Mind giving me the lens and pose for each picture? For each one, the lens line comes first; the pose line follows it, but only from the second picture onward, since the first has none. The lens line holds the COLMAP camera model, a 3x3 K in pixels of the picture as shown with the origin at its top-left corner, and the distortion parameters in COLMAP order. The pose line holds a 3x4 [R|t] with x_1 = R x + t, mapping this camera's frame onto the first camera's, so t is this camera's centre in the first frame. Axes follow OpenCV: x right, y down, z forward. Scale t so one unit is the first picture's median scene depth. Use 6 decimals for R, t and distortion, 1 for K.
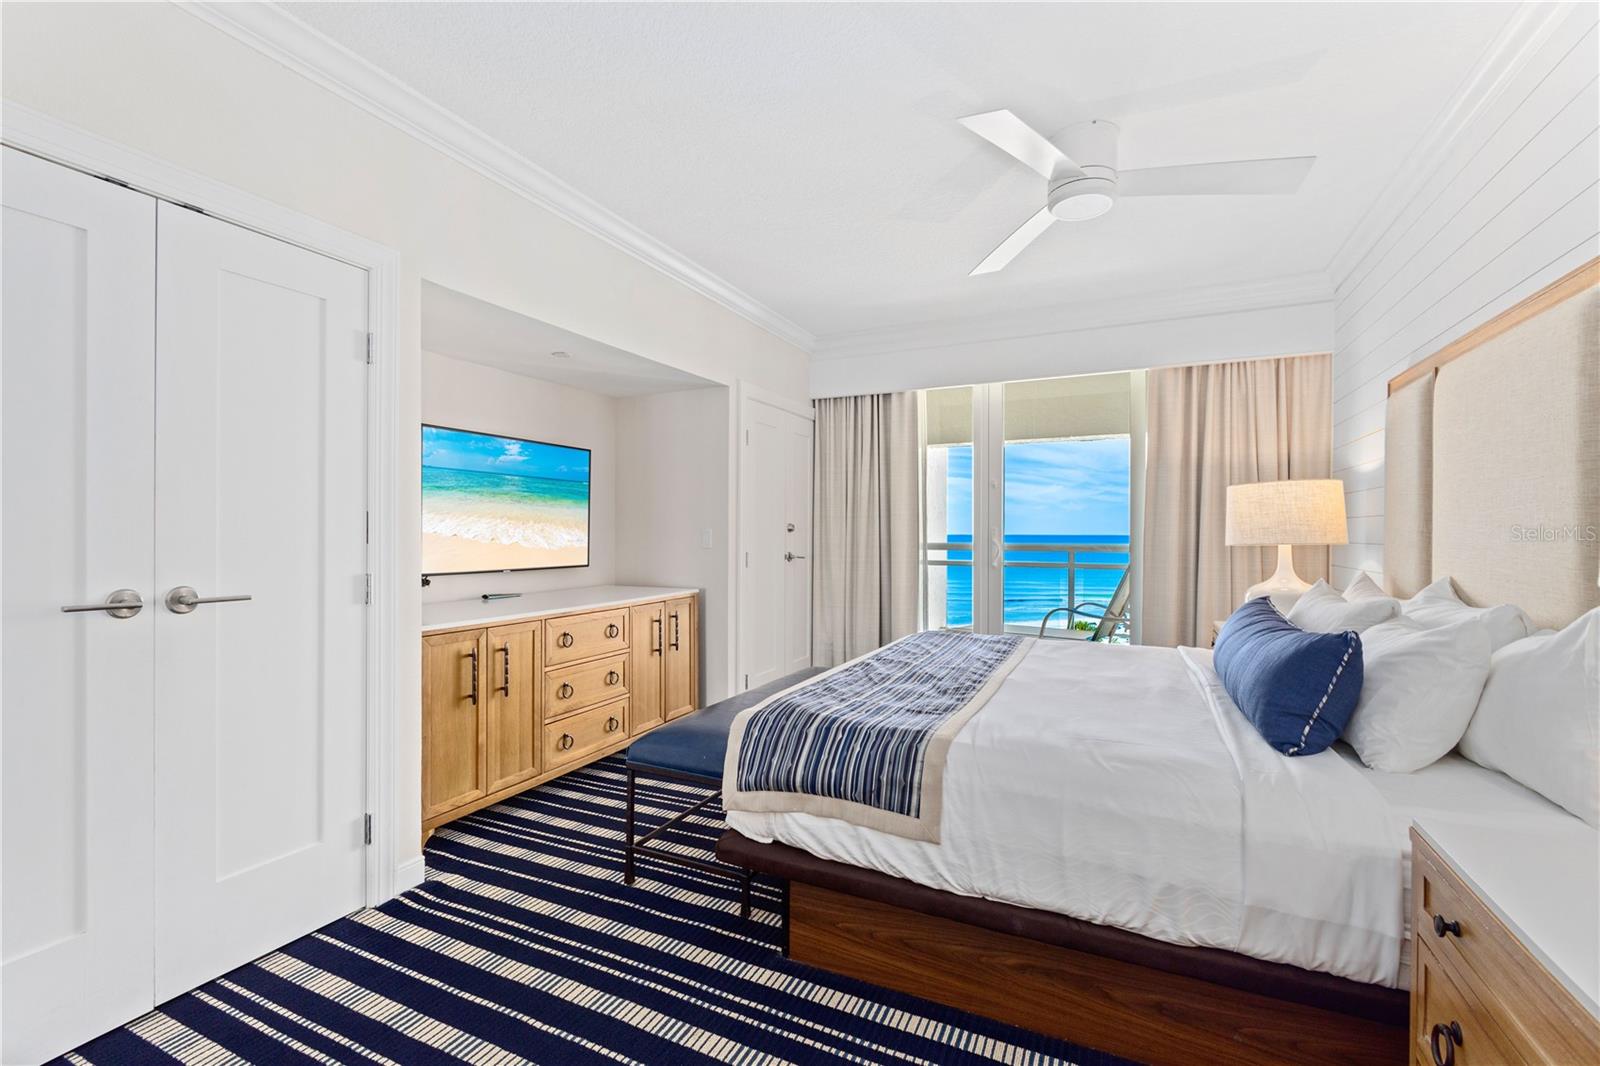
lens RADIAL K [[699.5, 0, 796.8], [0, 699.5, 537.1], [0, 0, 1]] dist [0.002861, 0.000428]
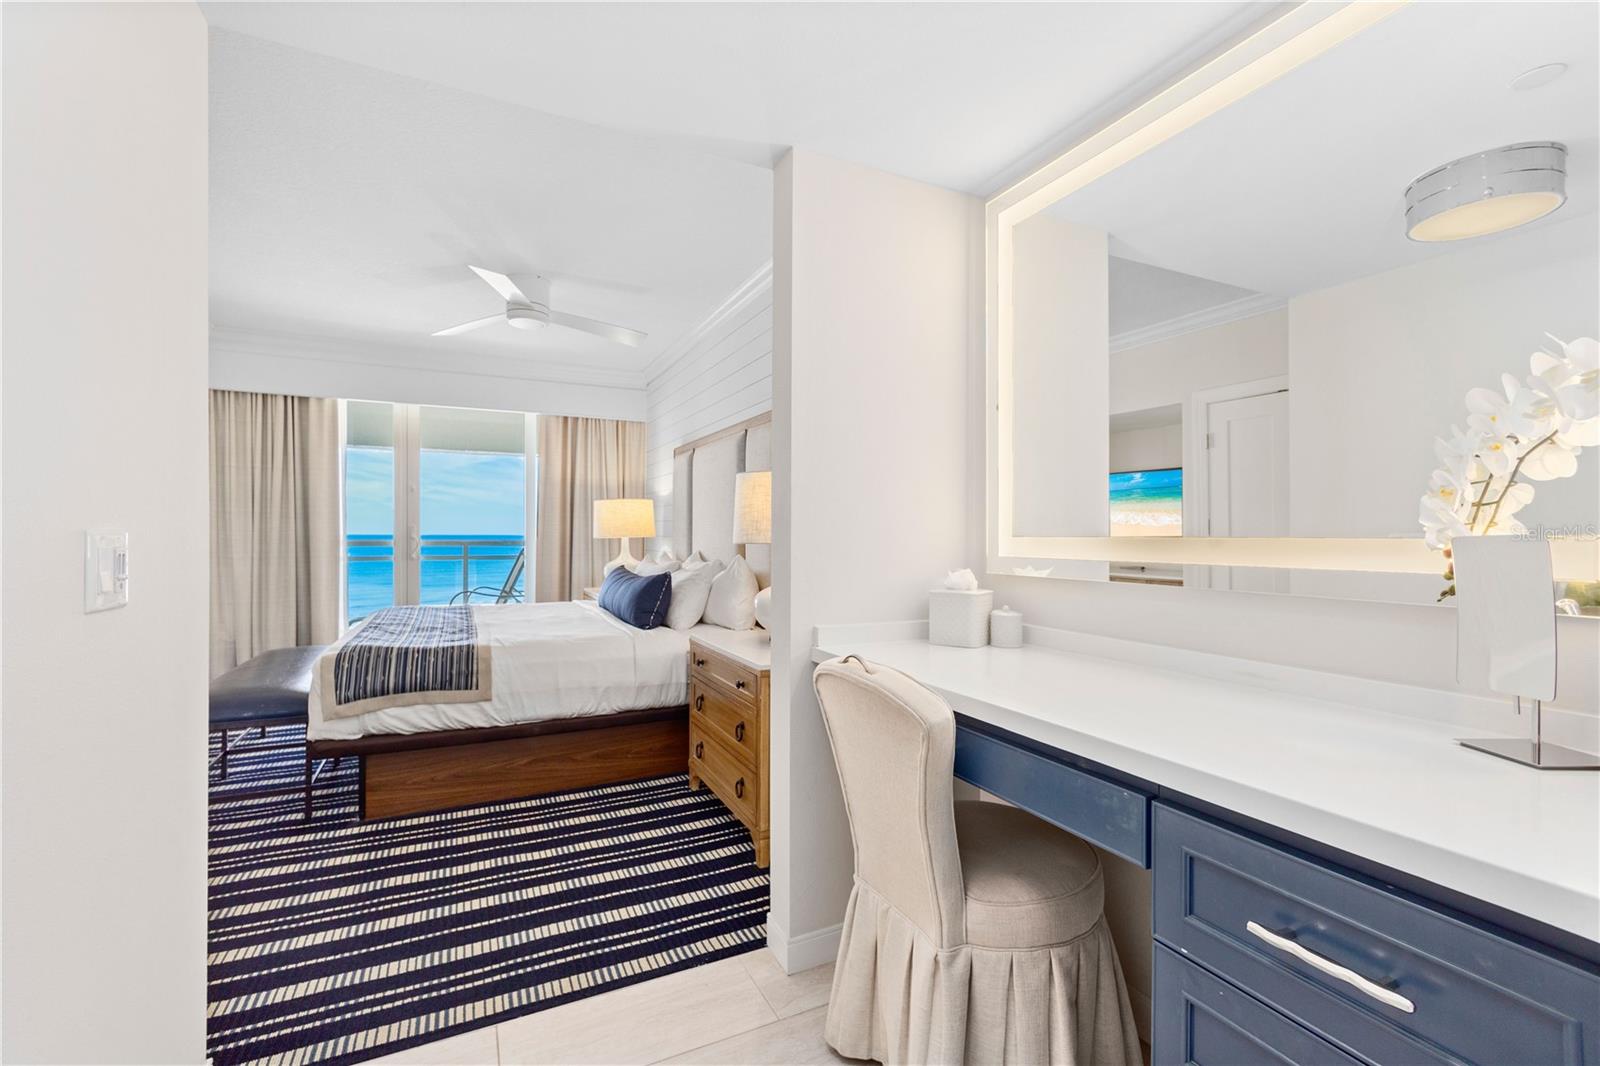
lens RADIAL K [[699.5, 0, 796.8], [0, 699.5, 537.1], [0, 0, 1]] dist [0.002861, 0.000428]
pose [[0.627050, -0.002865, 0.778974, -0.292184], [0.003121, 0.999994, 0.001165, 0.008292], [-0.778973, 0.001701, 0.627055, -0.306684]]
